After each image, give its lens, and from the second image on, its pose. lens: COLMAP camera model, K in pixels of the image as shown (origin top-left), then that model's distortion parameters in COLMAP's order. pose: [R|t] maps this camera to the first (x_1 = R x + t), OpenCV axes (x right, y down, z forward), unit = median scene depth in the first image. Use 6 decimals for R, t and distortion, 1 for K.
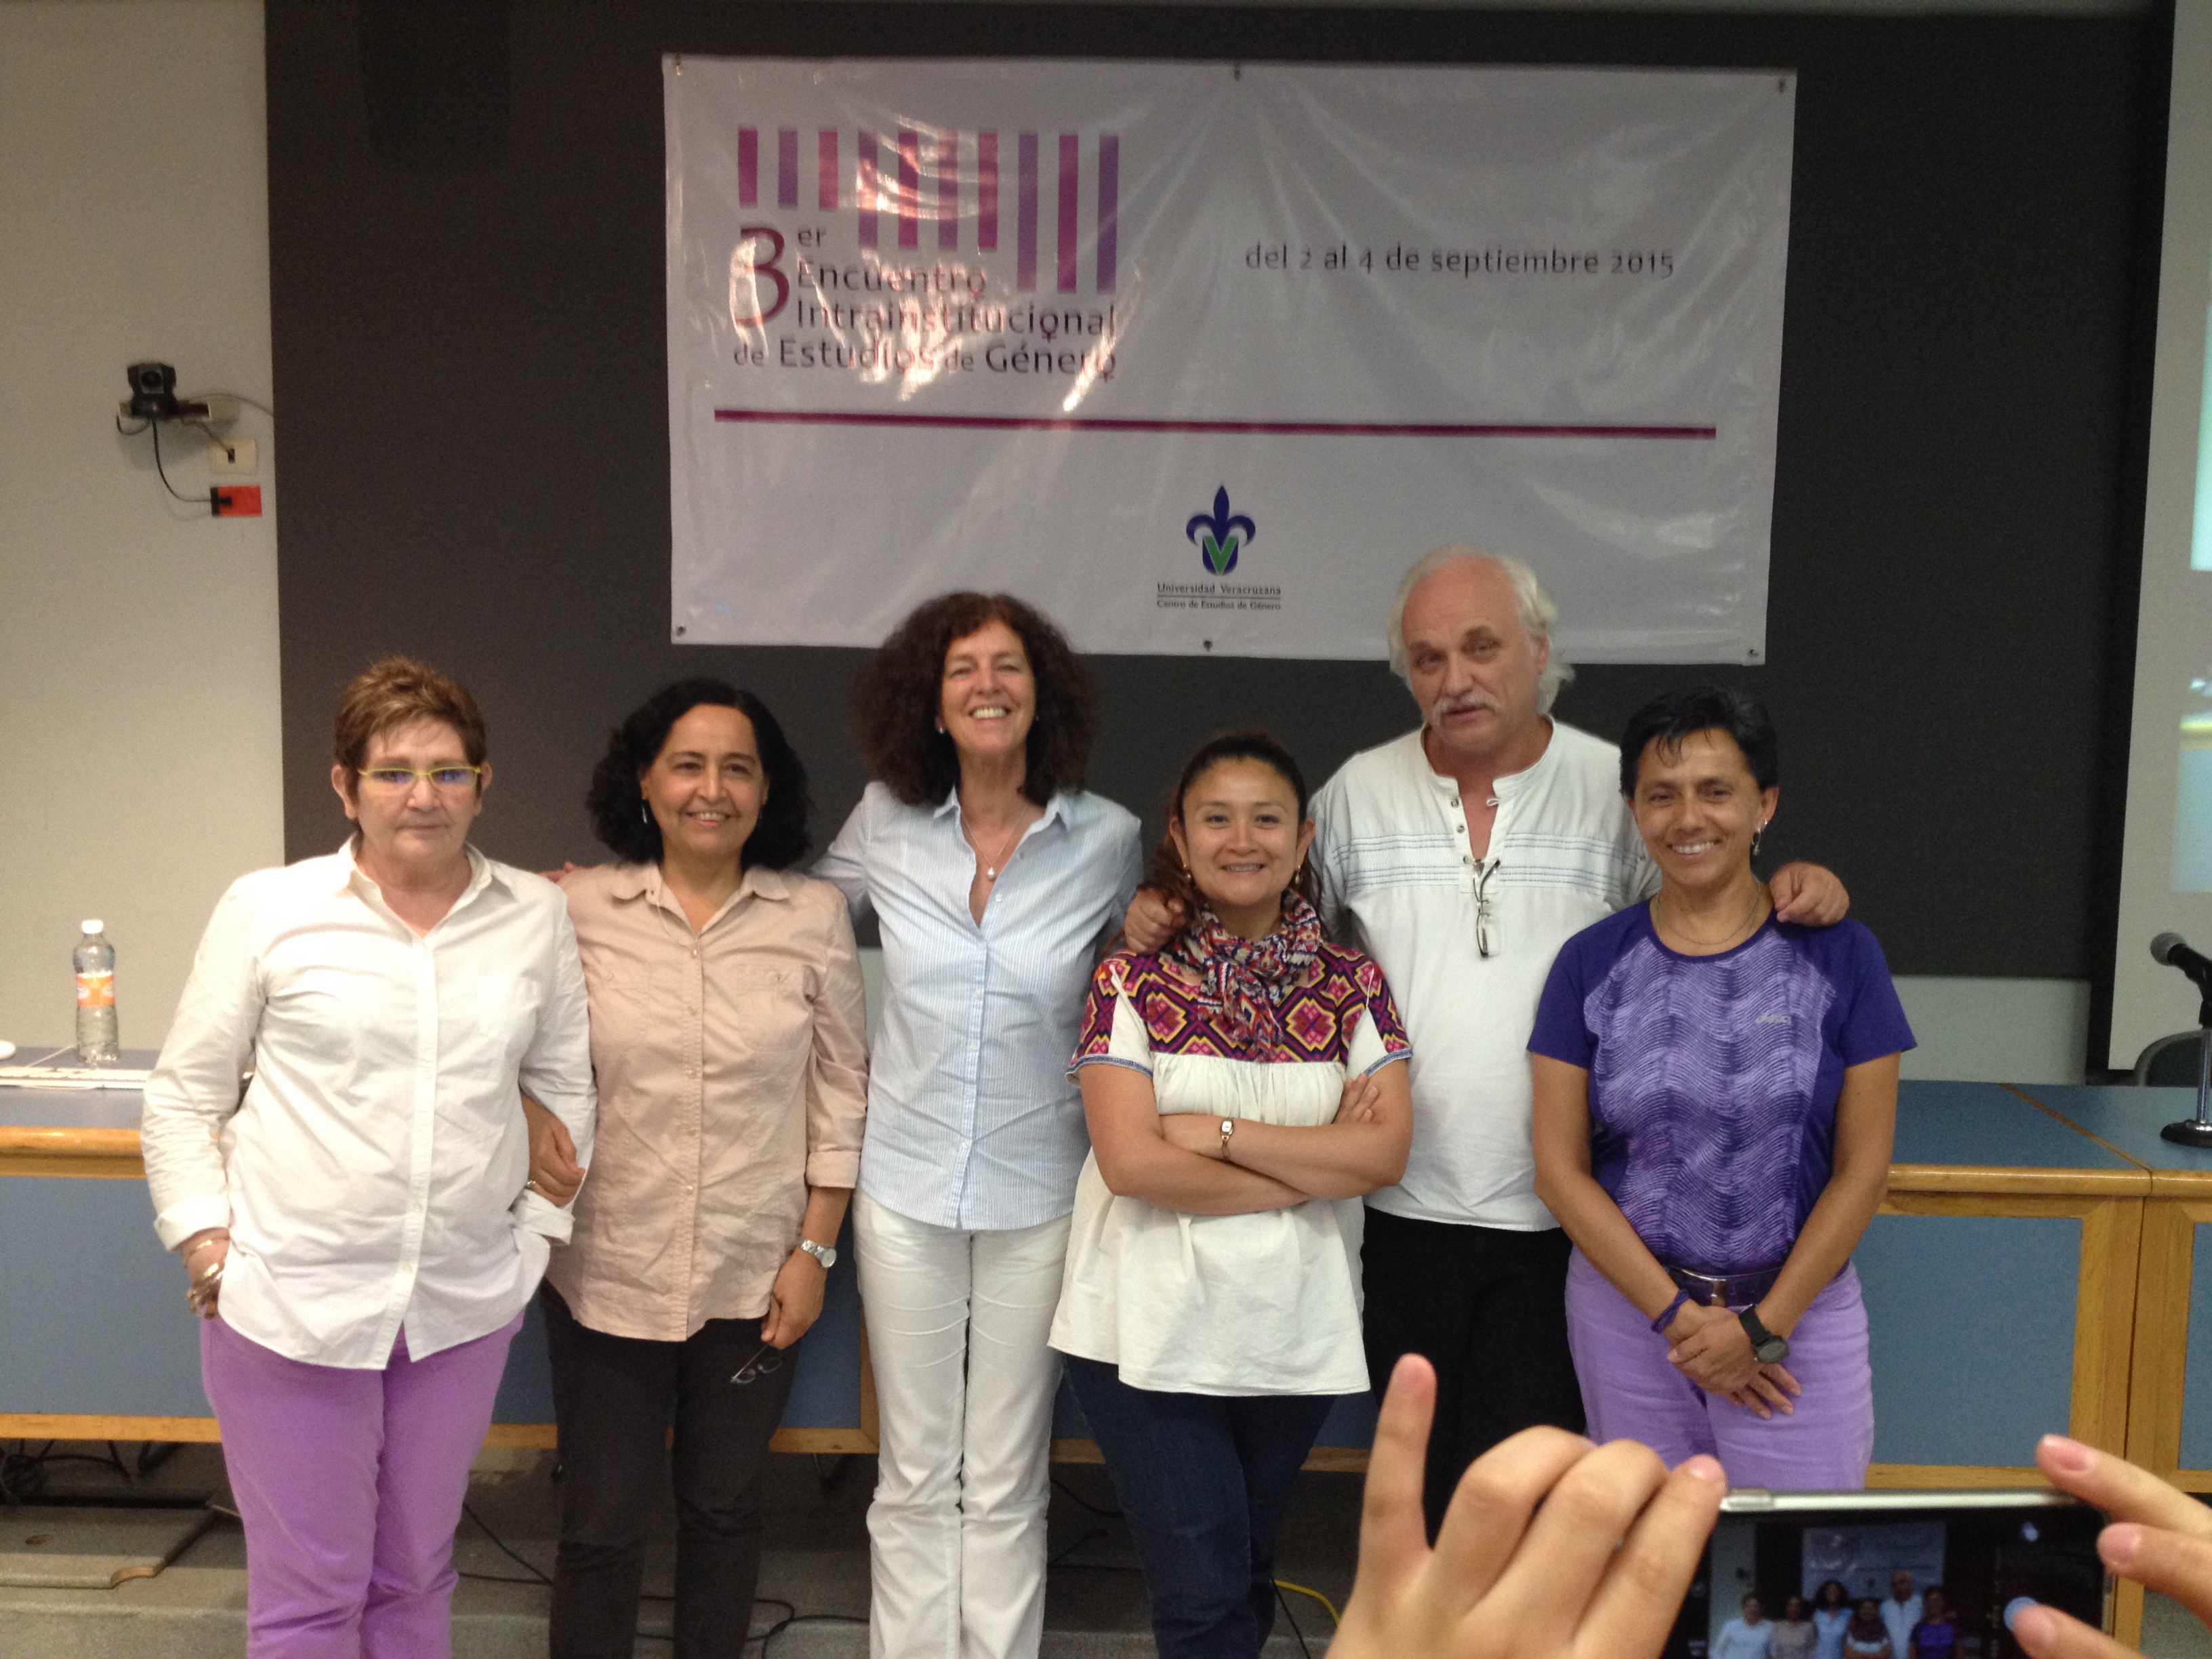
lens RADIAL K [[2063.8, 0, 1096.2], [0, 2063.8, 872.9], [0, 0, 1]] dist [0.077073, 0.000000]
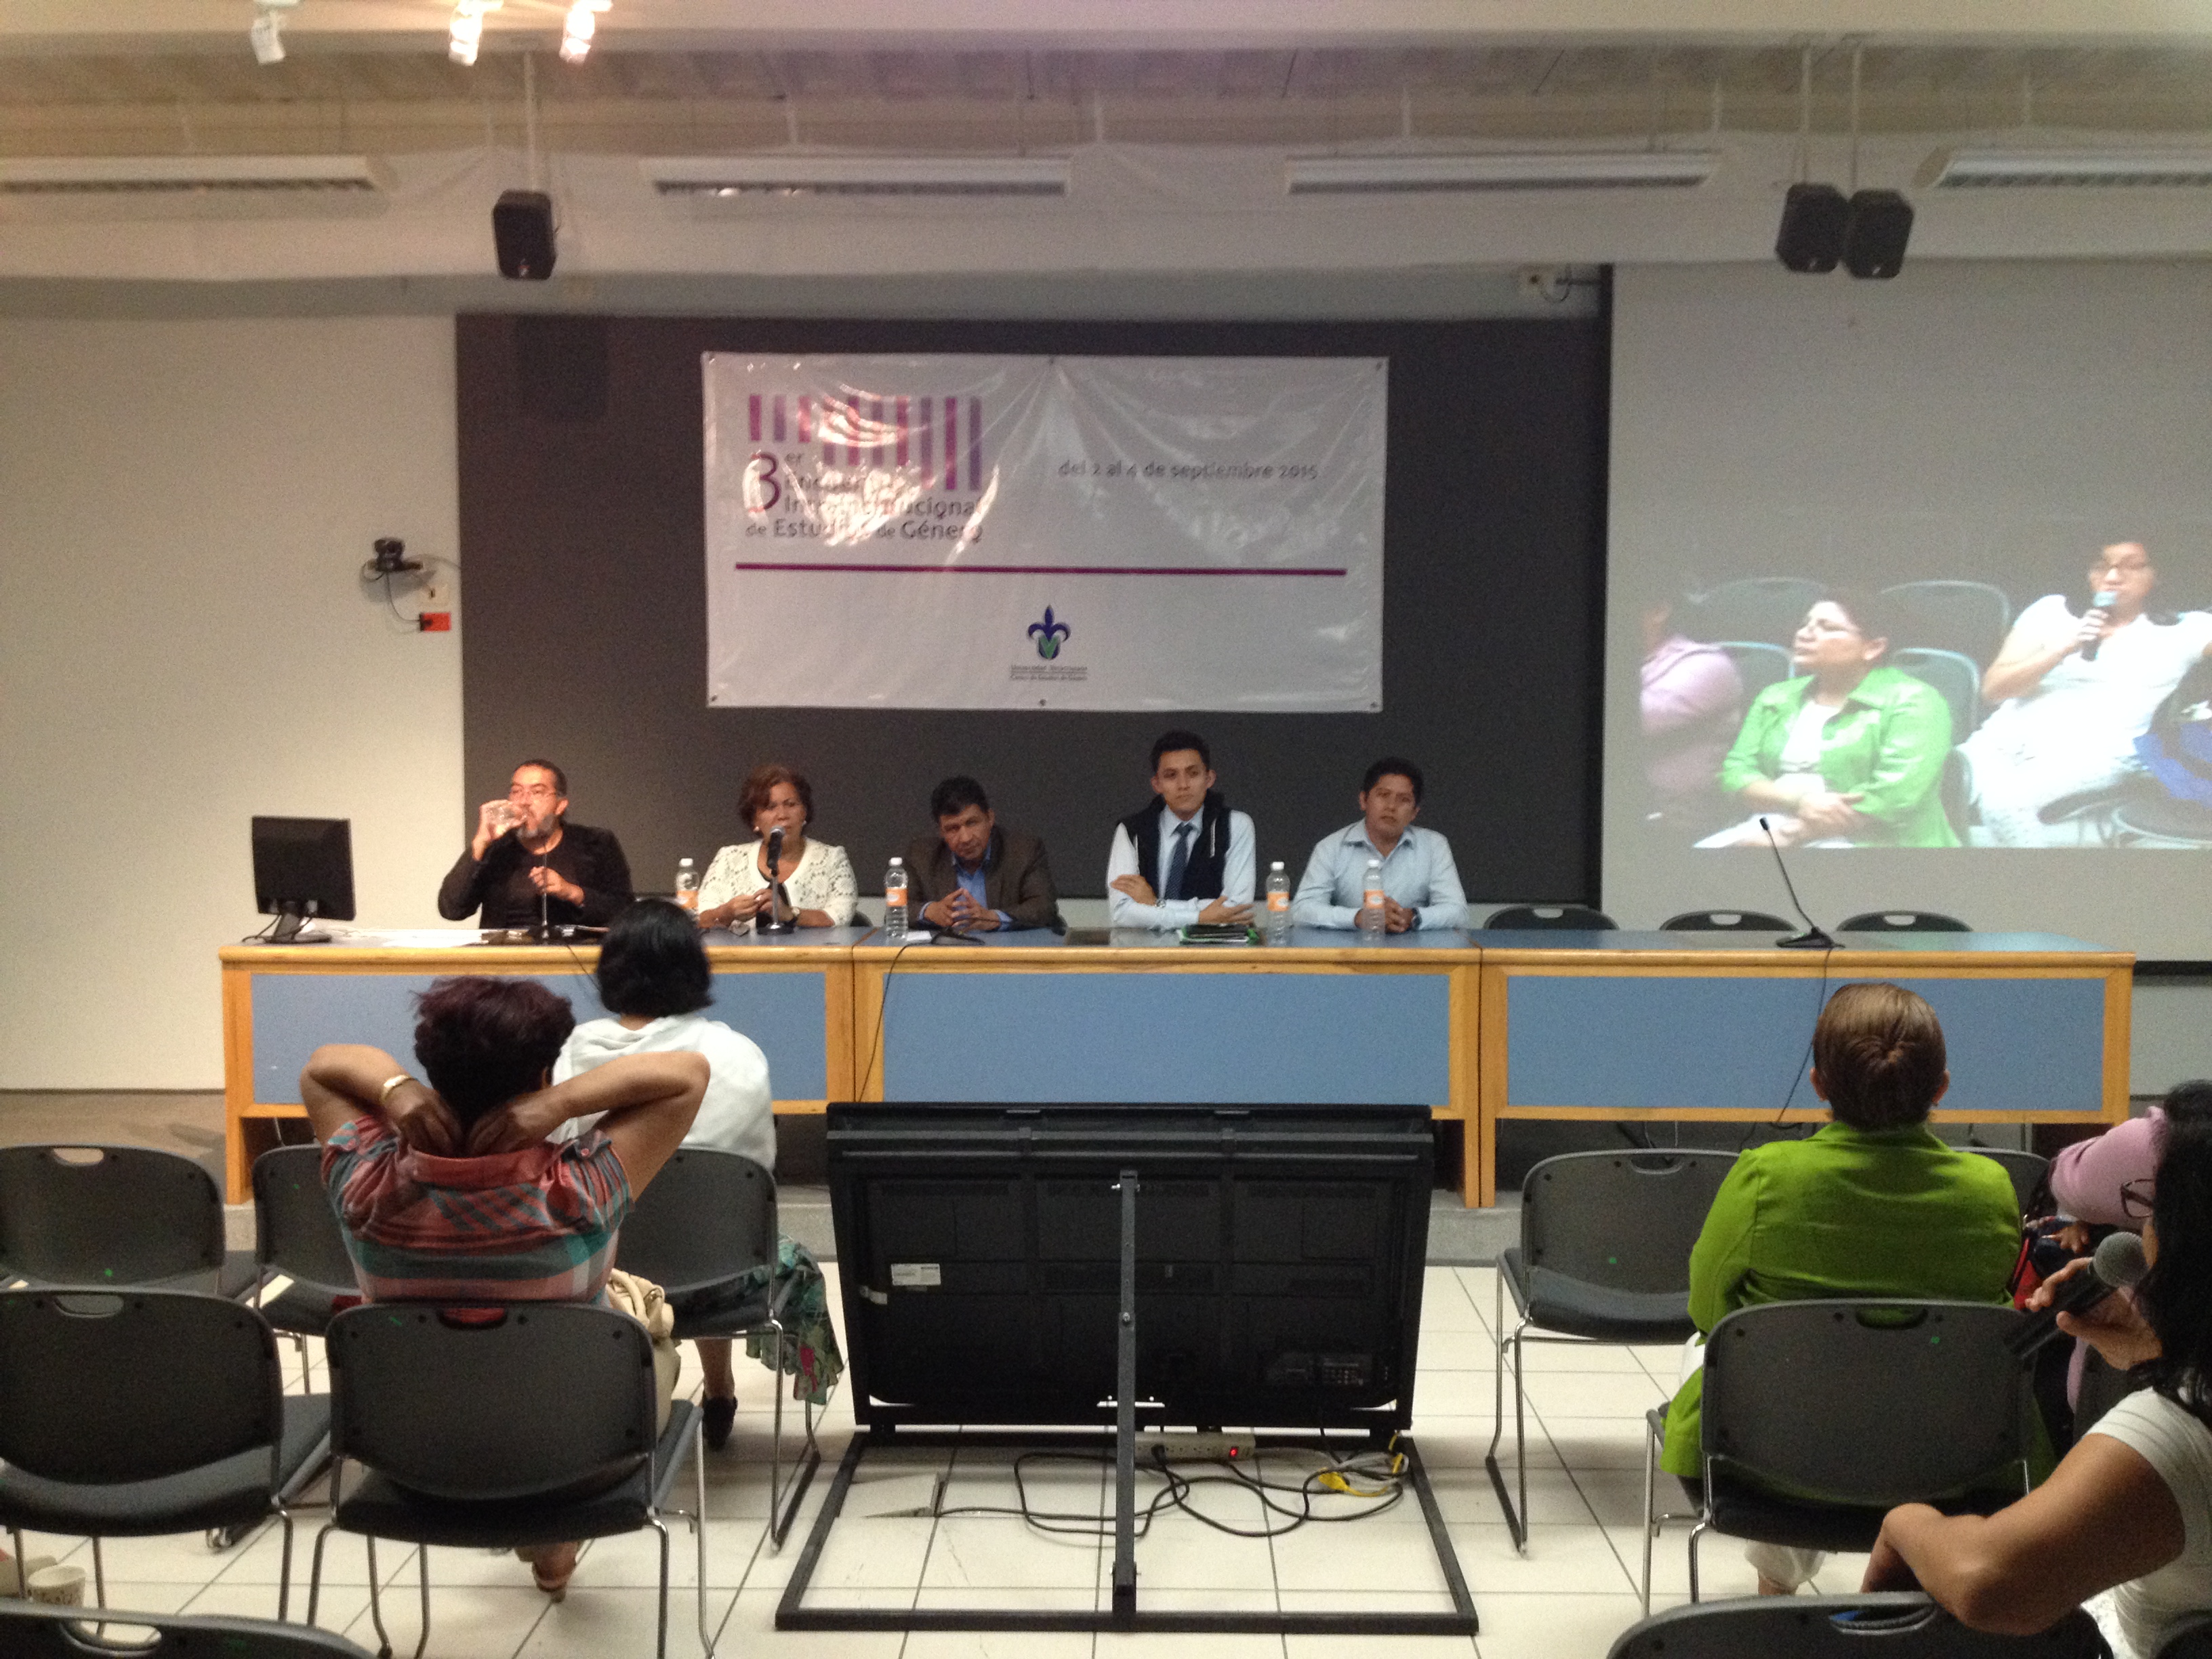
lens RADIAL K [[2063.8, 0, 1103.7], [0, 2063.8, 850.9], [0, 0, 1]] dist [0.077073, 0.000000]
pose [[0.999673, -0.013434, 0.021762, 0.066814], [0.014718, 0.998090, -0.059992, 0.103864], [-0.020914, 0.060293, 0.997962, -0.614563]]
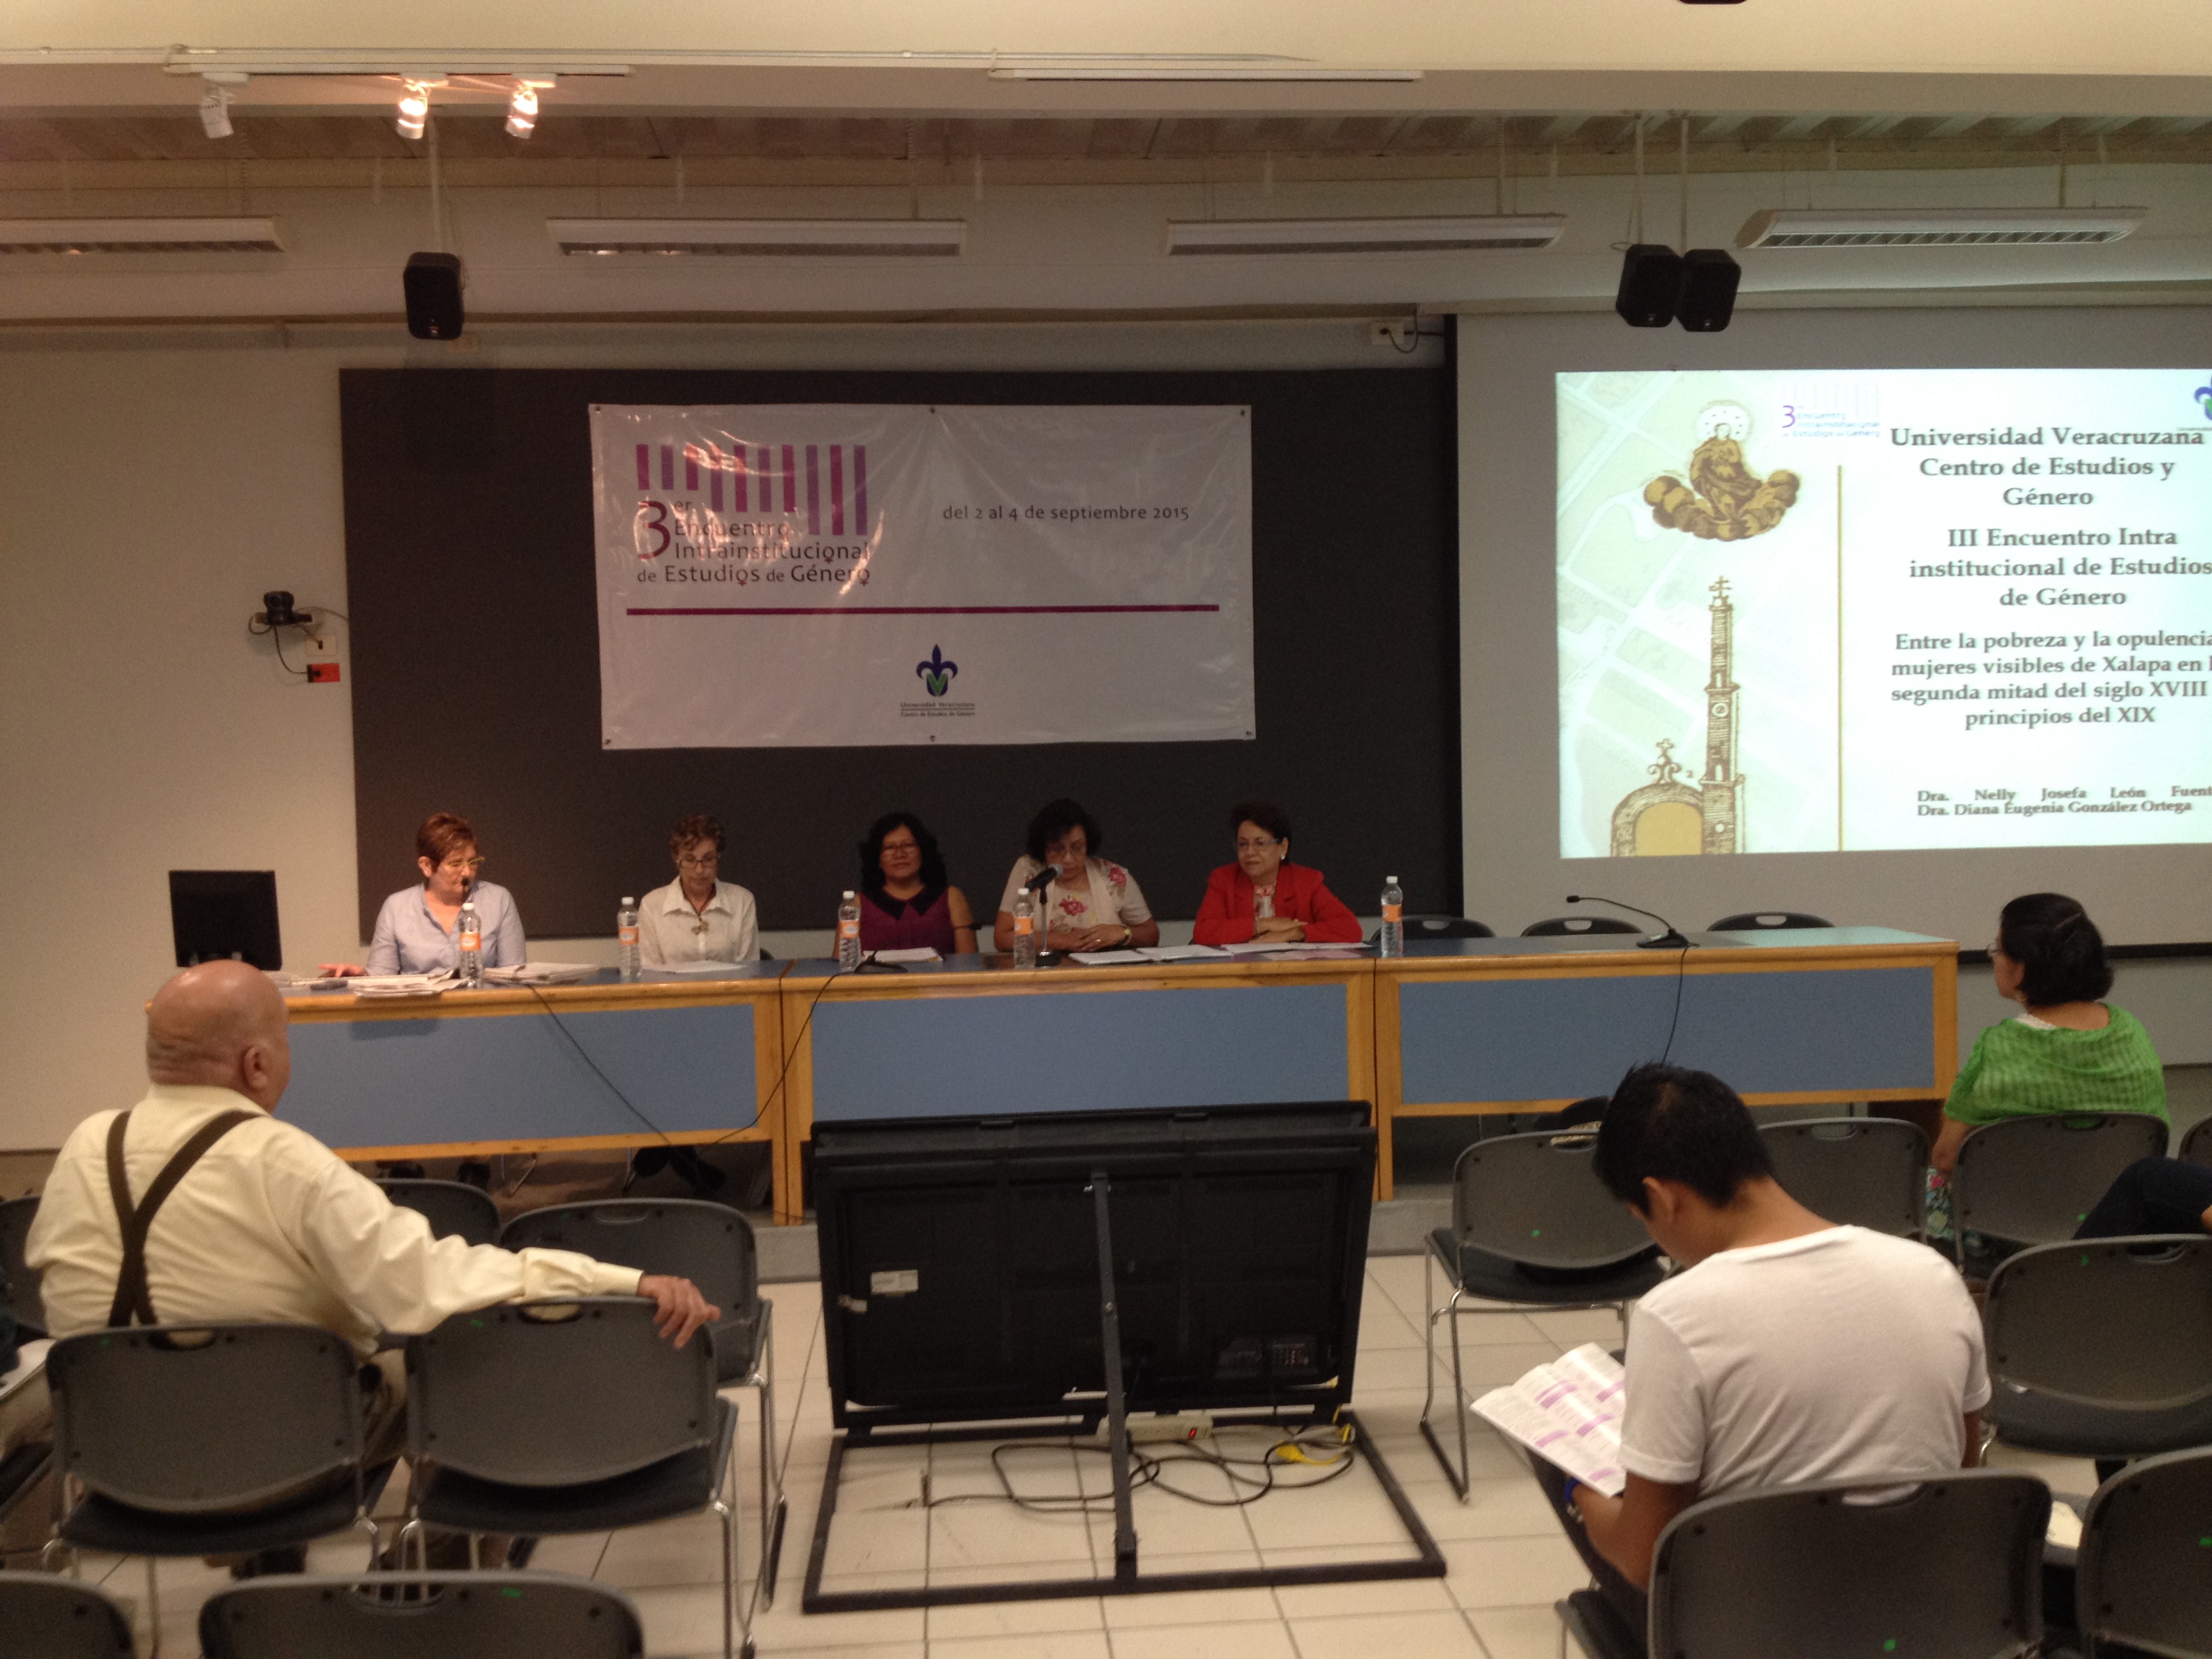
lens RADIAL K [[2063.8, 0, 1107.8], [0, 2063.8, 857.4], [0, 0, 1]] dist [0.077073, 0.000000]
pose [[0.992189, -0.043223, 0.117017, -0.005084], [0.051238, 0.996478, -0.066376, 0.105636], [-0.113736, 0.071853, 0.990909, -0.678556]]
